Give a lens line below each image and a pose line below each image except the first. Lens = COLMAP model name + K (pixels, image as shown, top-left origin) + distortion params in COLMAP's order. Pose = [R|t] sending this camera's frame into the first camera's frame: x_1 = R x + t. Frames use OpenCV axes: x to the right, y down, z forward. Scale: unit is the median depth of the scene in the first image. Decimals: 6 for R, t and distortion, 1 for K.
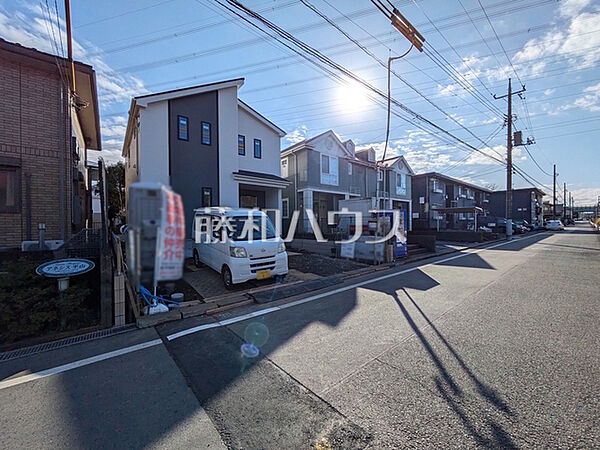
lens RADIAL K [[236.7, 0, 301.8], [0, 236.7, 225.2], [0, 0, 1]] dist [0.000350, -0.000169]
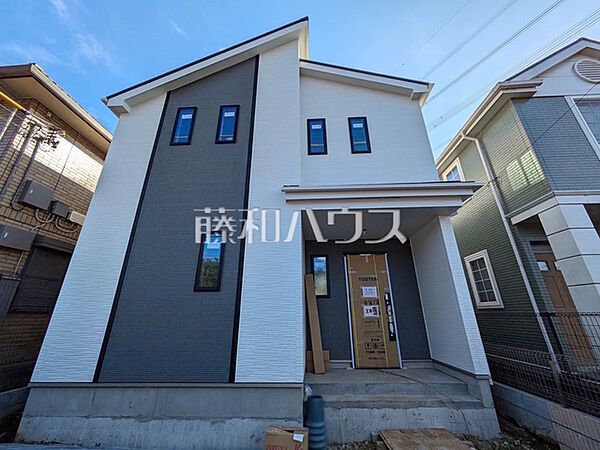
lens RADIAL K [[236.7, 0, 299.7], [0, 236.7, 224.5], [0, 0, 1]] dist [0.000350, -0.000169]
pose [[0.744471, -0.235824, -0.624620, -0.042902], [-0.002517, 0.934545, -0.355836, -0.027974], [0.667650, 0.266482, 0.695148, 0.705005]]
